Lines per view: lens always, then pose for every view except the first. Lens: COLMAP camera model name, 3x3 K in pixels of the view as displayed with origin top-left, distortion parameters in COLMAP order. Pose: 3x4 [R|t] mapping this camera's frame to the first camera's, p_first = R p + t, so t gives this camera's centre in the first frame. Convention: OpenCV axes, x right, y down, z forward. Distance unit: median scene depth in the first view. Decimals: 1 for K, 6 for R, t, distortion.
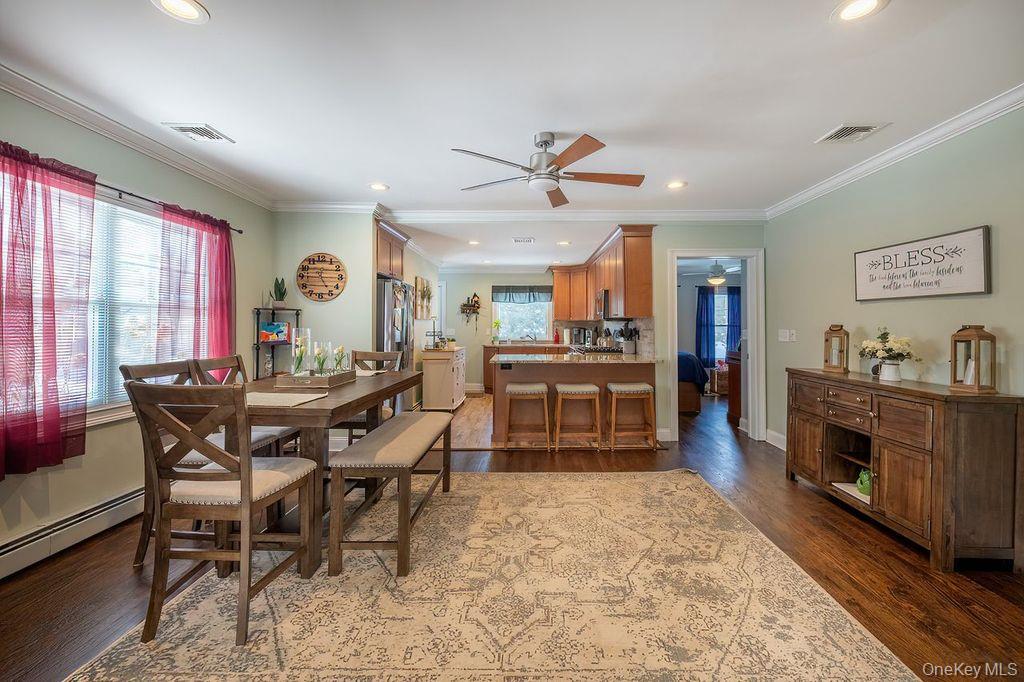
lens RADIAL K [[442.7, 0, 536.4], [0, 442.7, 320.5], [0, 0, 1]] dist [0.001340, 0.000002]
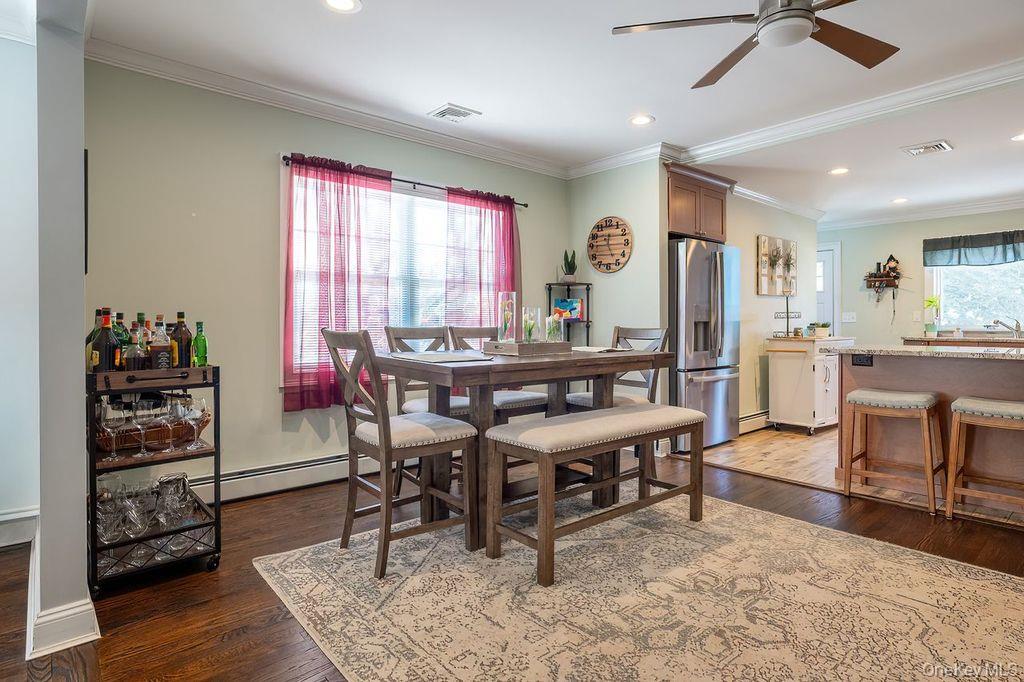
lens RADIAL K [[556.8, 0, 516.1], [0, 556.8, 321.4], [0, 0, 1]] dist [-0.003652, -0.000757]
pose [[0.646827, -0.004300, -0.762624, 0.289464], [0.010597, 0.999938, 0.003349, 0.059042], [0.762563, -0.010248, 0.646833, 0.202245]]
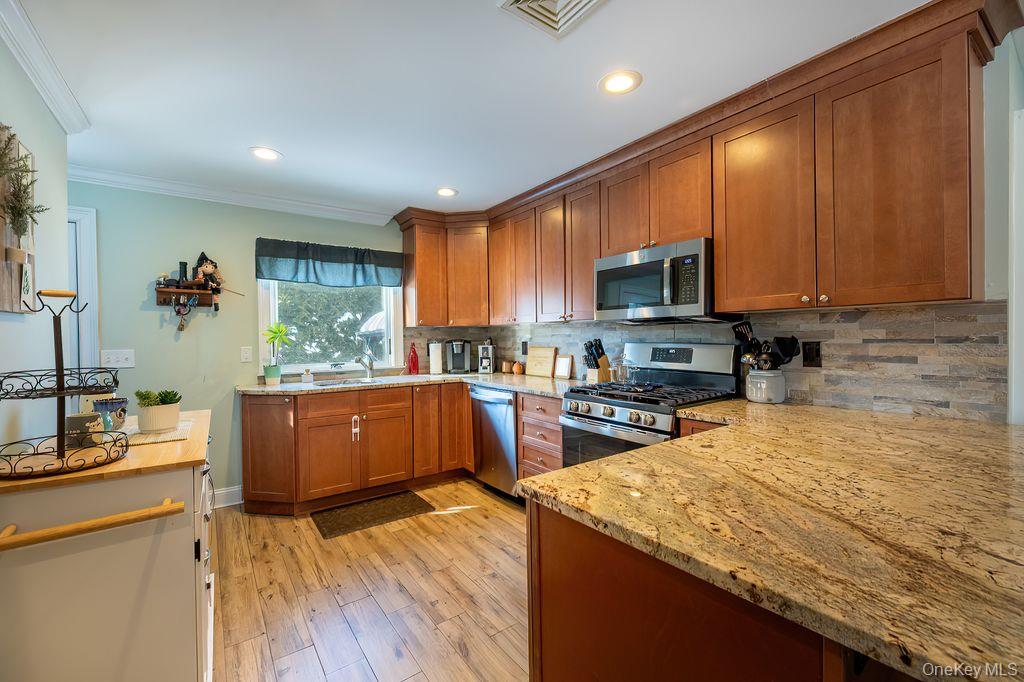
lens RADIAL K [[425.5, 0, 512.0], [0, 425.5, 341.0], [0, 0, 1]] dist [0.000507, 0.000001]
pose [[0.821516, -0.016568, 0.569945, -0.319633], [0.006068, 0.999775, 0.020317, 0.018317], [-0.570153, -0.013232, 0.821432, 1.349100]]
